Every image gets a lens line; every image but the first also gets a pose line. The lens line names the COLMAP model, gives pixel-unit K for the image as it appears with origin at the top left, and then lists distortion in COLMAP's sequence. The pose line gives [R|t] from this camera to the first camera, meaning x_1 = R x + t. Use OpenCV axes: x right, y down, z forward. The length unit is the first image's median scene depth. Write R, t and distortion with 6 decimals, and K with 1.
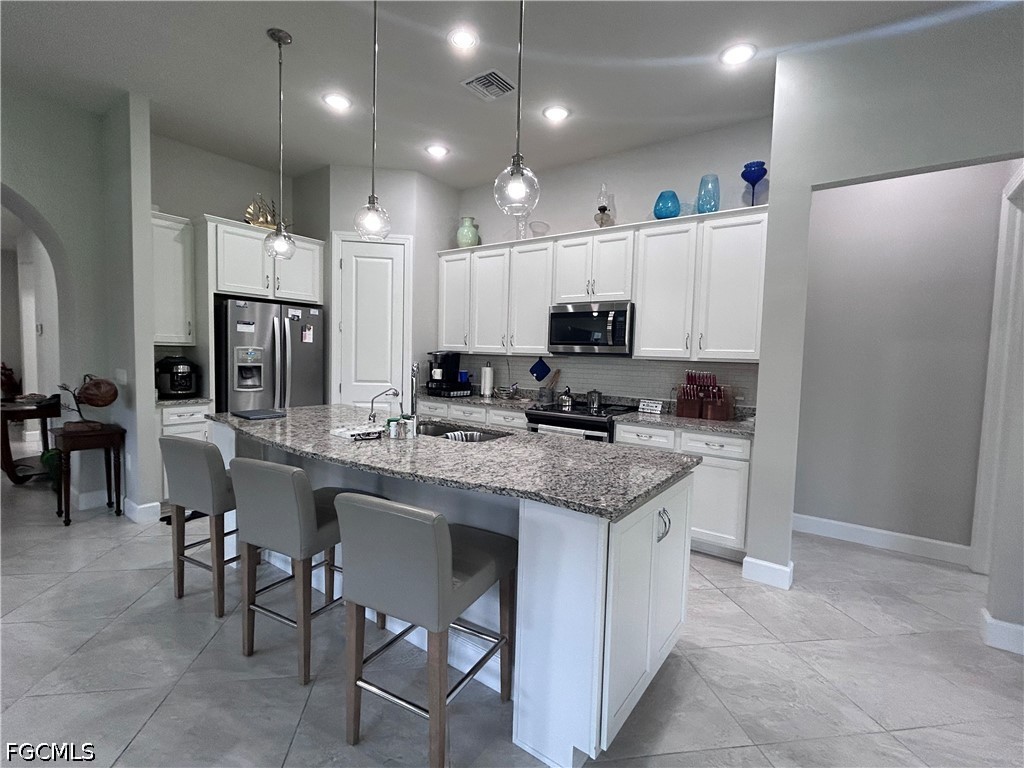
lens RADIAL K [[473.5, 0, 513.0], [0, 473.5, 381.5], [0, 0, 1]] dist [0.000508, 0.000630]
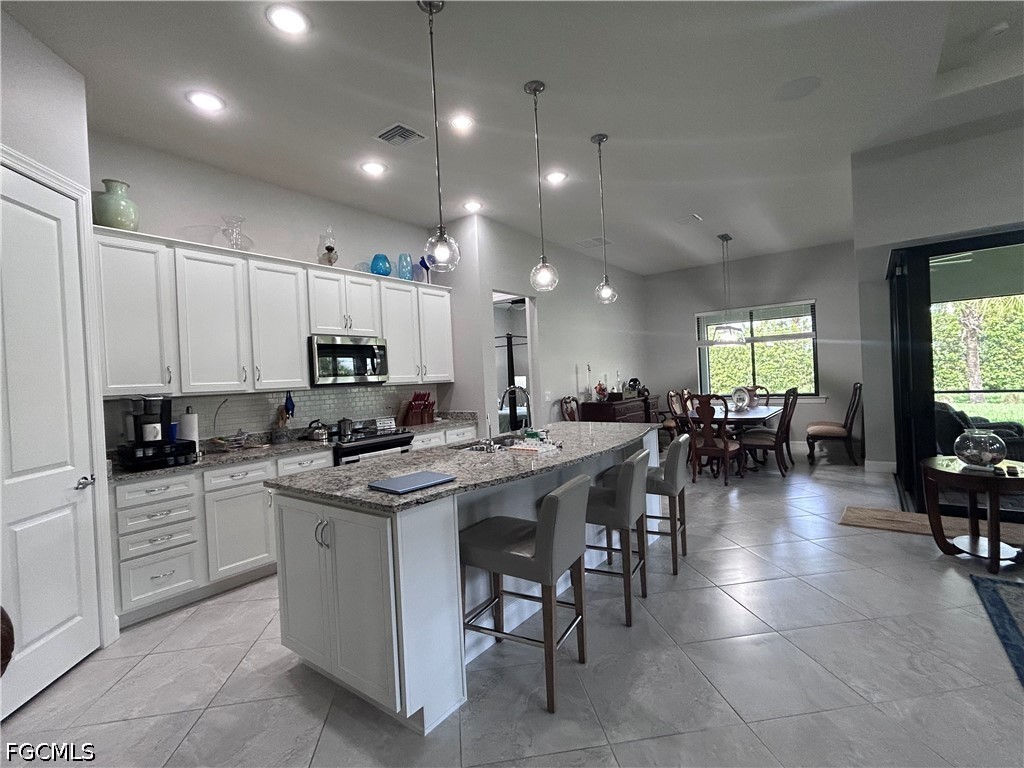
lens RADIAL K [[473.5, 0, 513.0], [0, 473.5, 381.5], [0, 0, 1]] dist [0.000508, 0.000630]
pose [[0.010055, -0.033505, 0.999388, -0.895349], [0.113813, 0.992982, 0.032145, -0.056187], [-0.993451, 0.113420, 0.013797, 0.619304]]
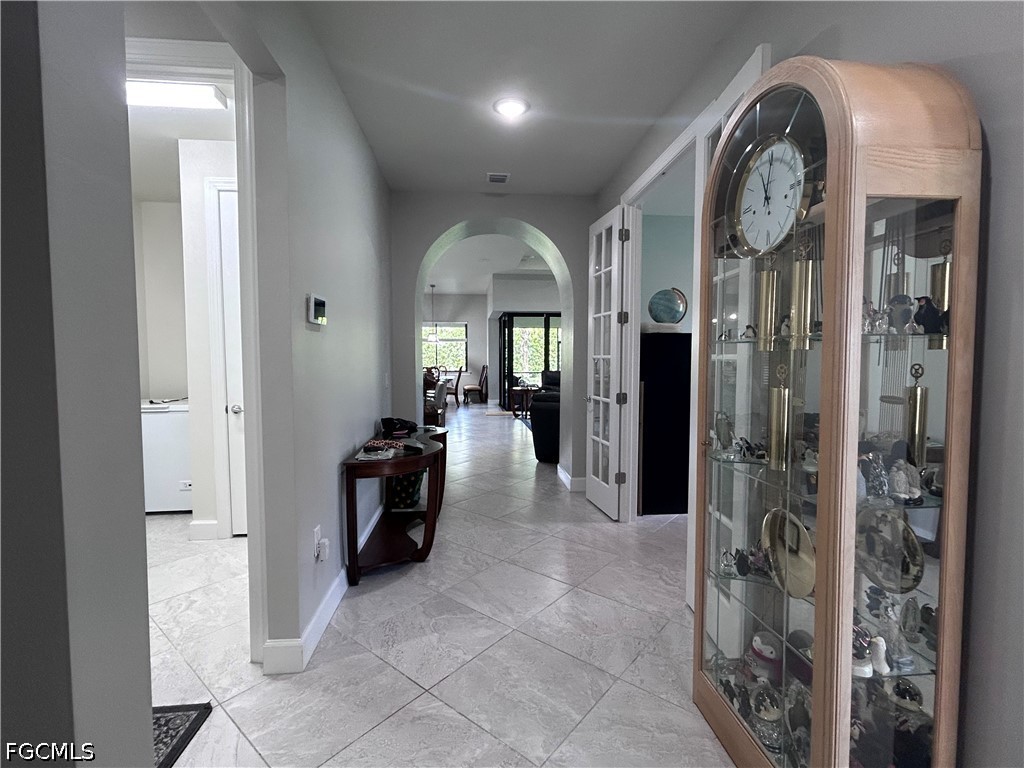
lens RADIAL K [[473.5, 0, 513.0], [0, 473.5, 381.5], [0, 0, 1]] dist [0.000508, 0.000630]
pose [[-0.667040, -0.062141, 0.742426, -1.904829], [0.034109, 0.992923, 0.113753, -0.124861], [-0.744241, 0.101201, -0.660200, 1.554402]]
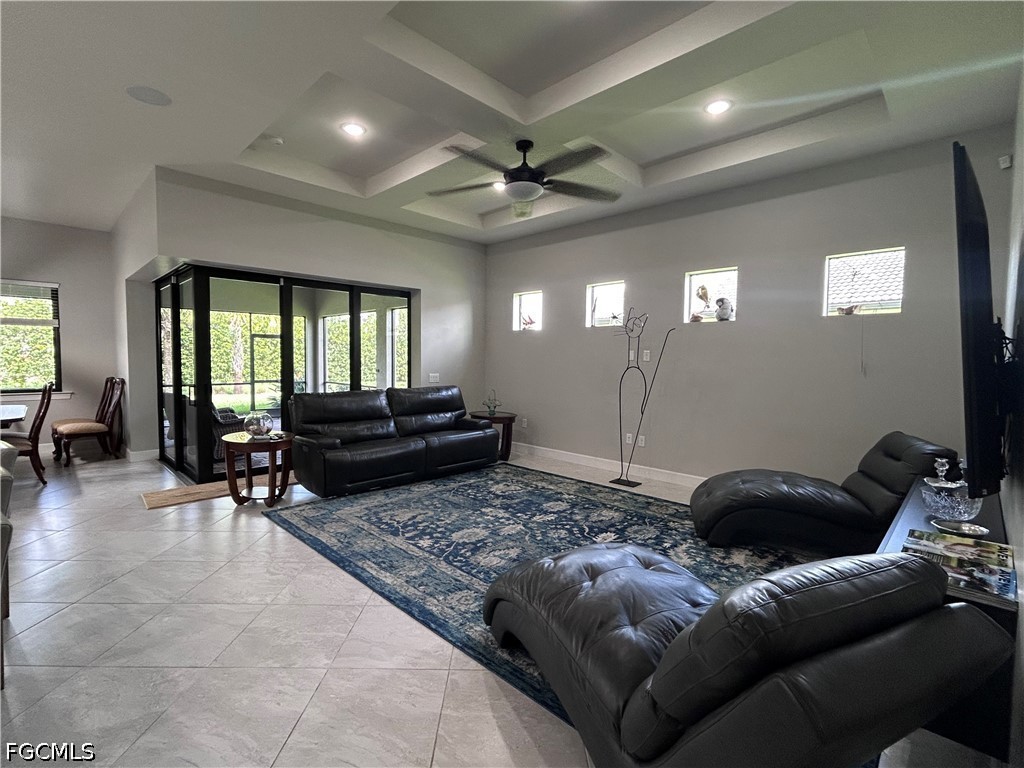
lens RADIAL K [[473.5, 0, 513.0], [0, 473.5, 381.5], [0, 0, 1]] dist [0.000508, 0.000630]
pose [[-0.989044, -0.042593, 0.141343, -0.853071], [-0.025509, 0.992380, 0.120549, -0.081562], [-0.145401, 0.115623, -0.982593, 0.869547]]
